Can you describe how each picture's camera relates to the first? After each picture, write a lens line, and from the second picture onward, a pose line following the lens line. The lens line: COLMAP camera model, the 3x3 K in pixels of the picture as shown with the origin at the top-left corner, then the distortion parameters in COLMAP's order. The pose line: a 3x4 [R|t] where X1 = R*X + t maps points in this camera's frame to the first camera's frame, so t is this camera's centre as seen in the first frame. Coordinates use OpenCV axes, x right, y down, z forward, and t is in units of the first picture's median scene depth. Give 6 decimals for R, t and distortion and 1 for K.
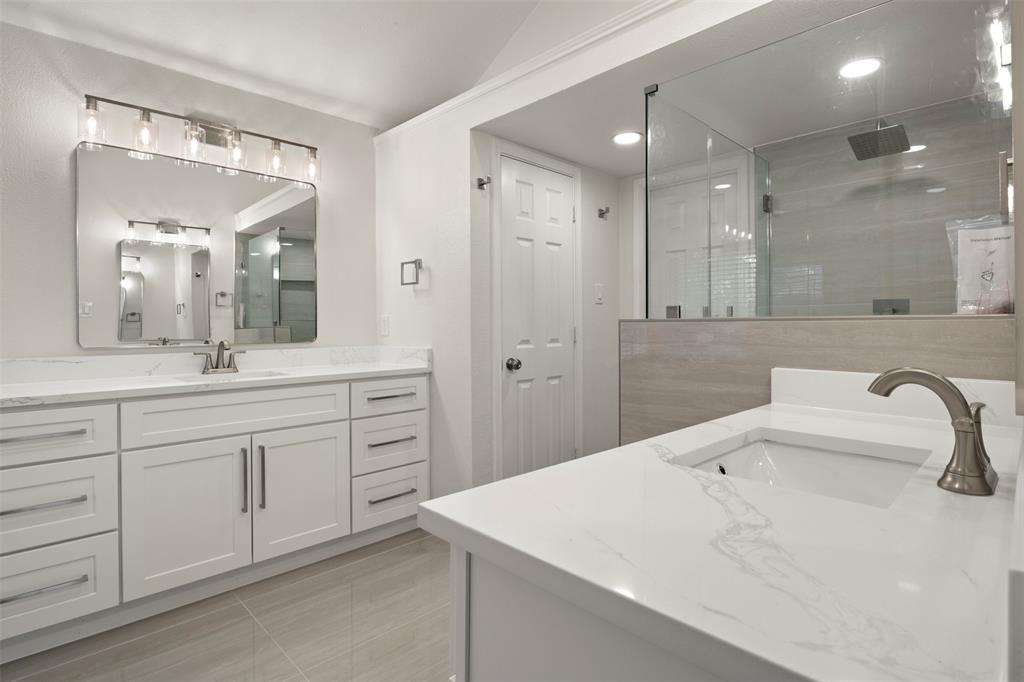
lens RADIAL K [[509.9, 0, 513.6], [0, 509.9, 329.2], [0, 0, 1]] dist [-0.016057, -0.002596]
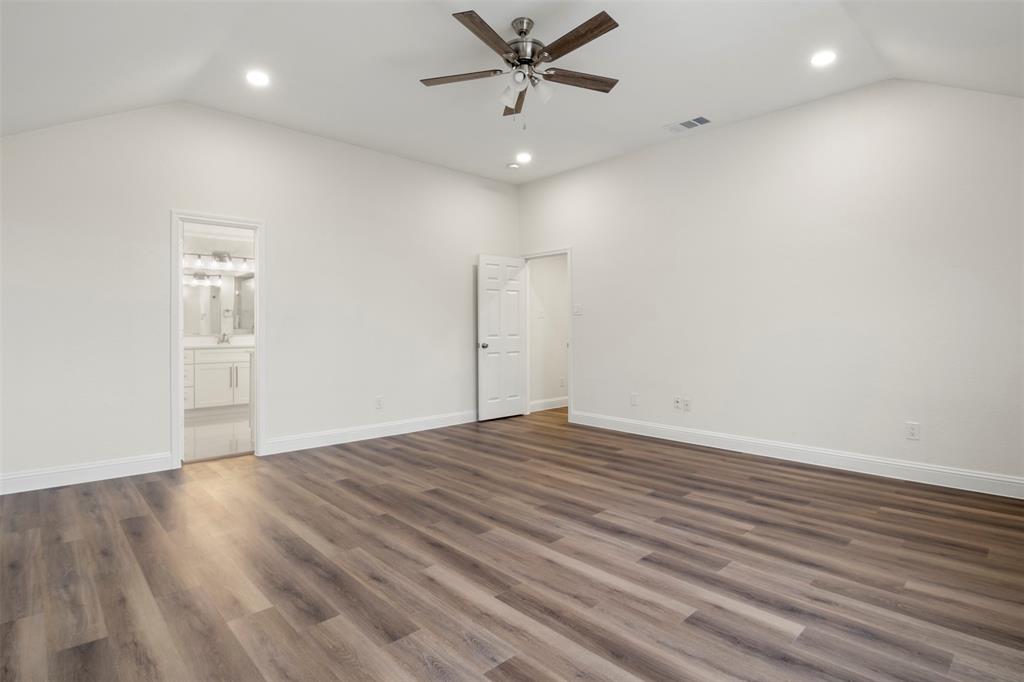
lens RADIAL K [[509.9, 0, 513.6], [0, 509.9, 329.2], [0, 0, 1]] dist [-0.016057, -0.002596]
pose [[0.999828, 0.001963, -0.018427, 1.061108], [-0.001989, 0.999997, -0.001389, 0.003792], [0.018424, 0.001426, 0.999829, -1.751364]]
